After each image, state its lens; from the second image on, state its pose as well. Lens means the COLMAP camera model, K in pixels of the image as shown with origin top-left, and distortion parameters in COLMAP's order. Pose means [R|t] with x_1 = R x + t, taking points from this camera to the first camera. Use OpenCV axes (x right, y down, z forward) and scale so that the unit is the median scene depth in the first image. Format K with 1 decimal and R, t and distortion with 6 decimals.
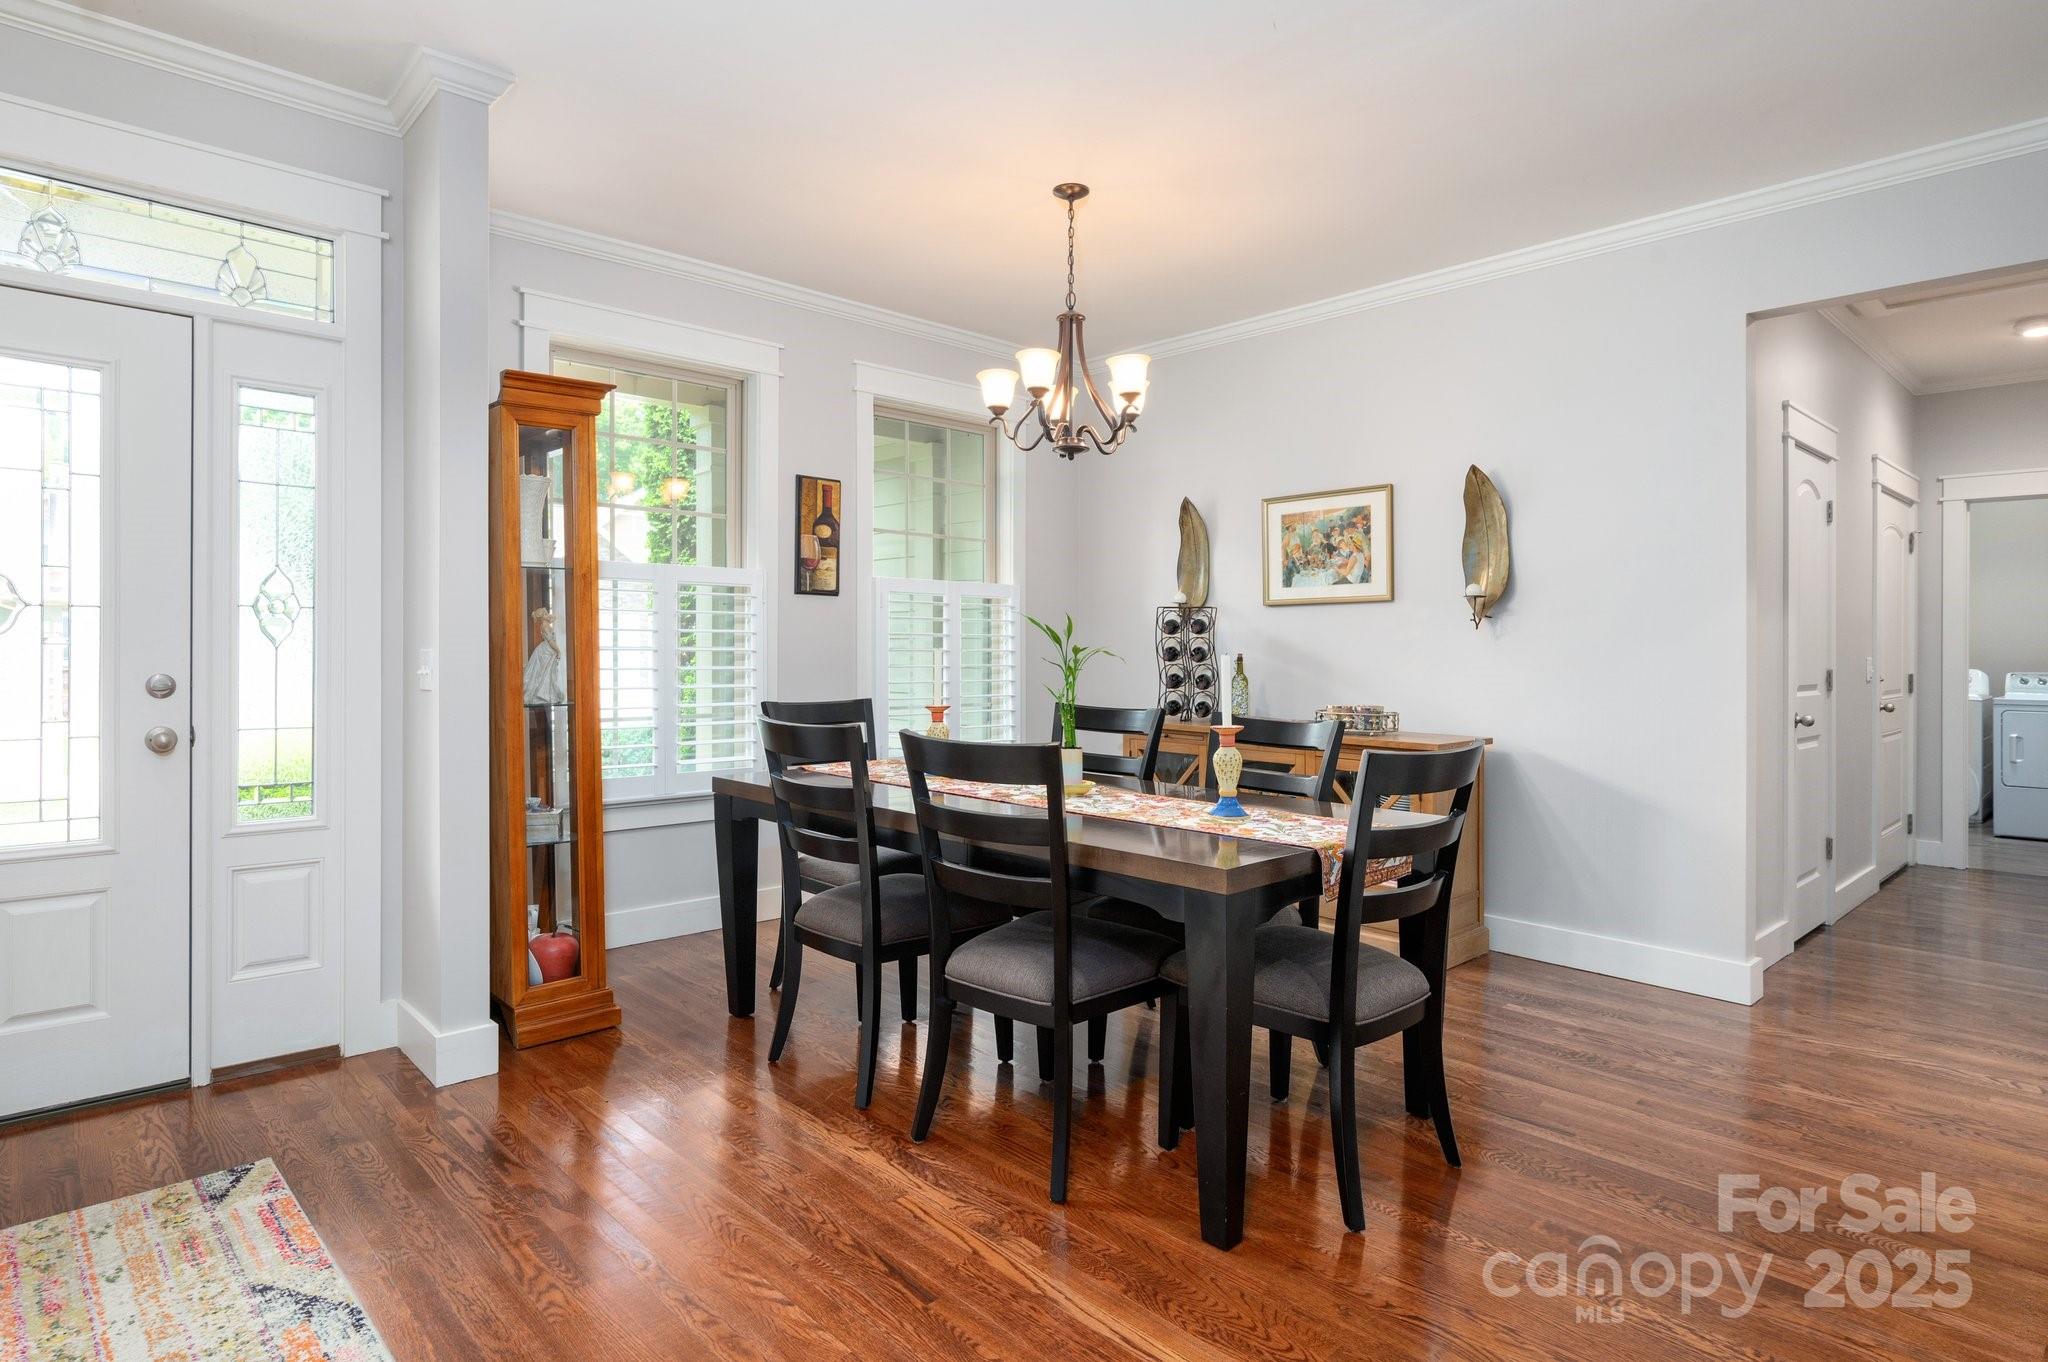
lens RADIAL K [[1096.8, 0, 1022.0], [0, 1096.8, 662.5], [0, 0, 1]] dist [-0.000447, -0.000188]
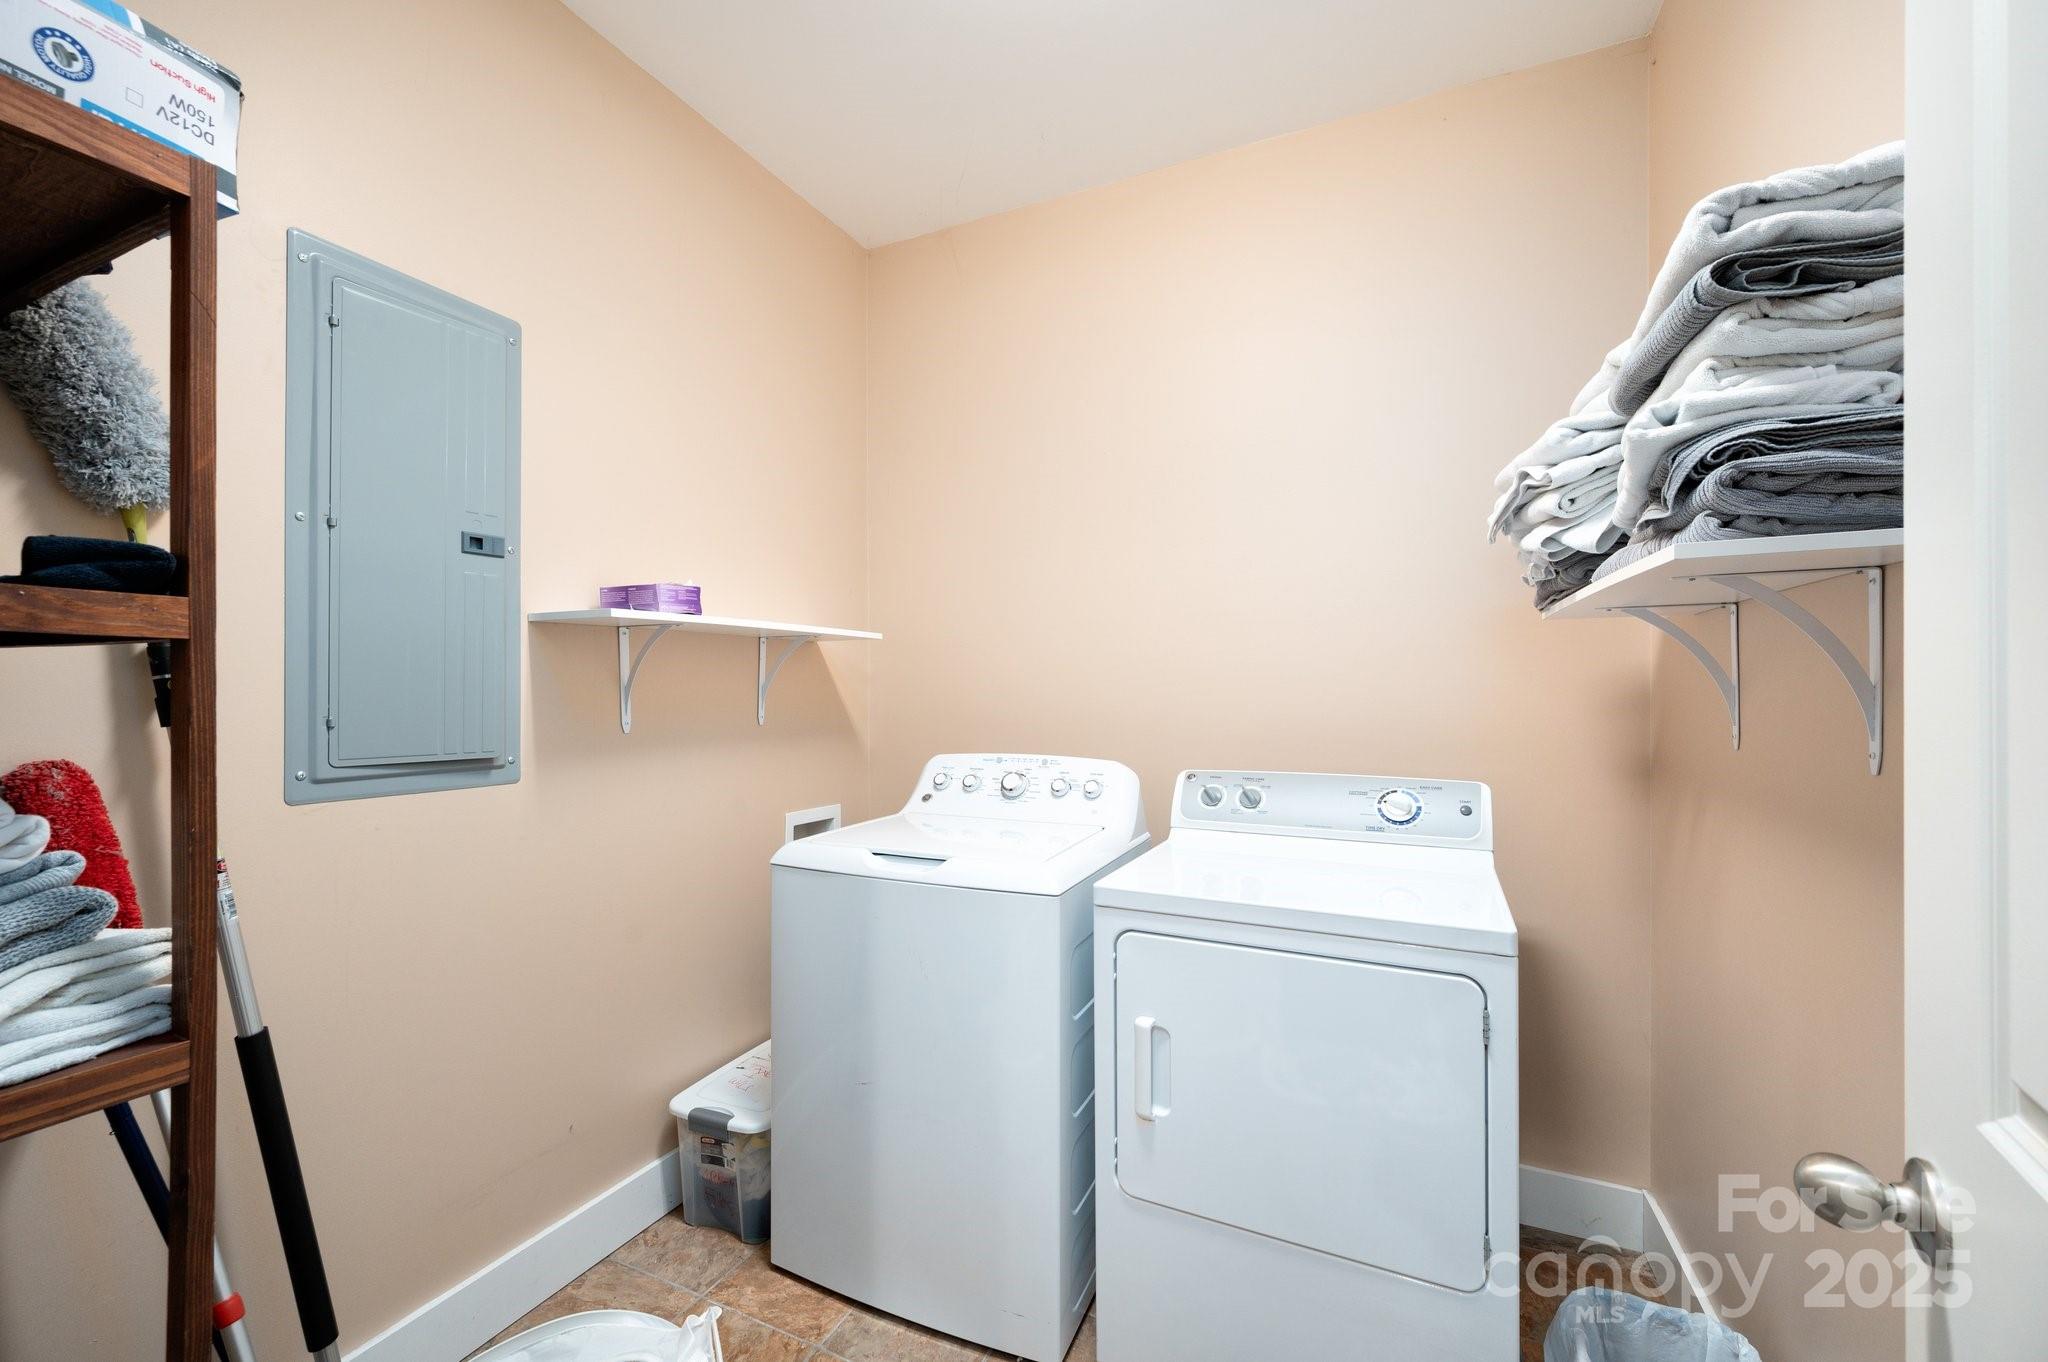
lens RADIAL K [[835.8, 0, 1020.4], [0, 835.8, 682.2], [0, 0, 1]] dist [-0.002173, 0.000174]
pose [[0.924436, 0.003026, 0.381324, 1.147649], [-0.000169, 0.999972, -0.007524, -0.028037], [-0.381336, 0.006891, 0.924411, 1.176064]]
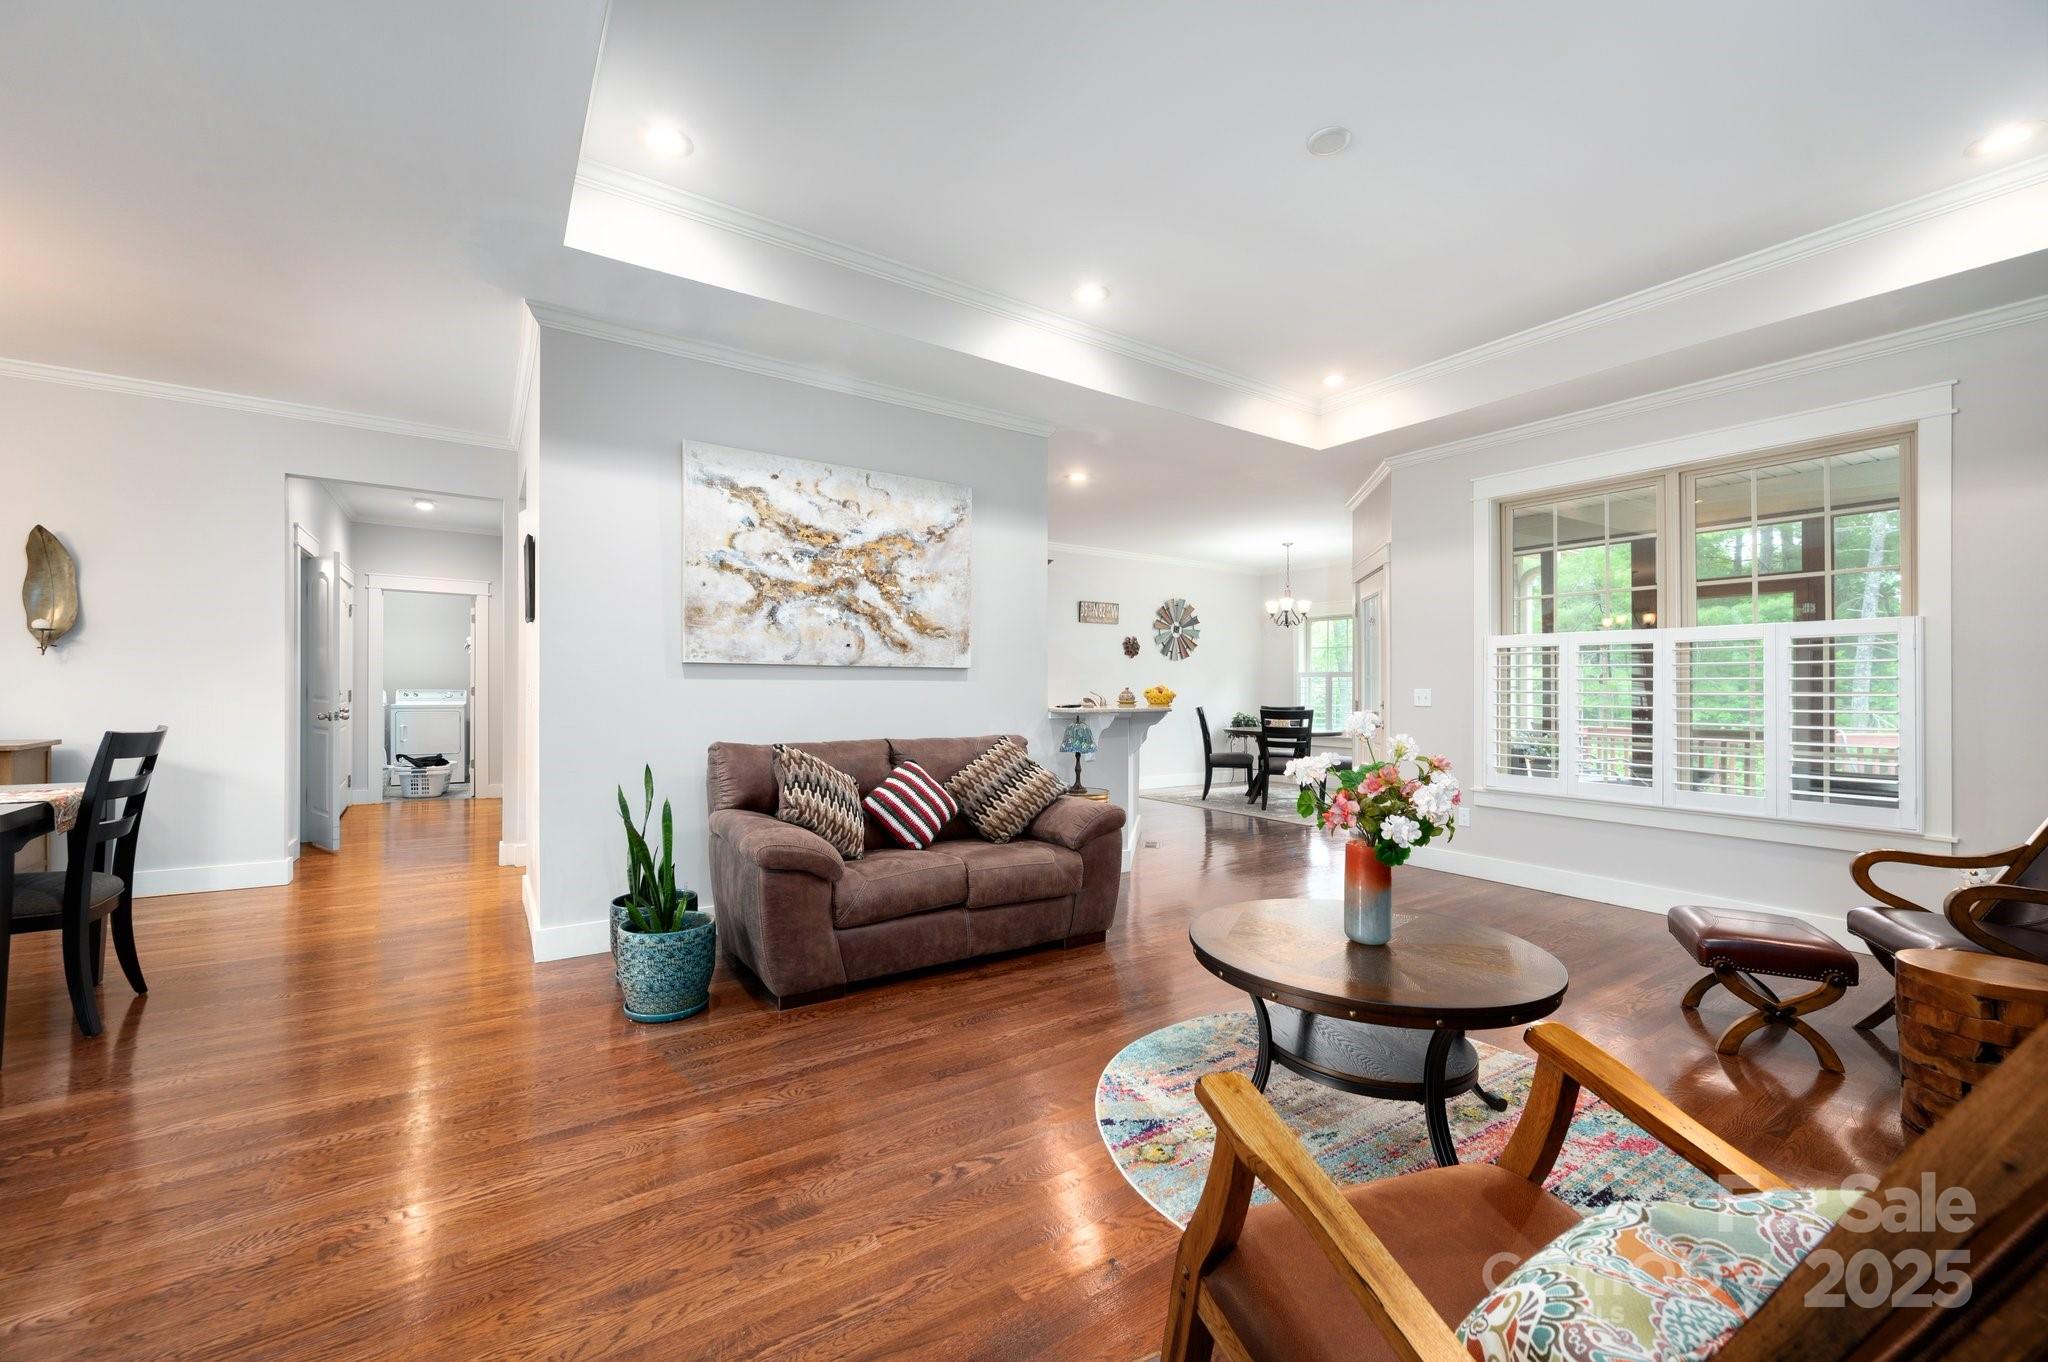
lens RADIAL K [[835.8, 0, 1022.8], [0, 835.8, 679.8], [0, 0, 1]] dist [-0.002173, 0.000174]
pose [[0.165236, 0.004786, 0.986242, -0.343892], [0.004226, 0.999976, -0.005561, 0.008217], [-0.986245, 0.005087, 0.165212, -0.273172]]
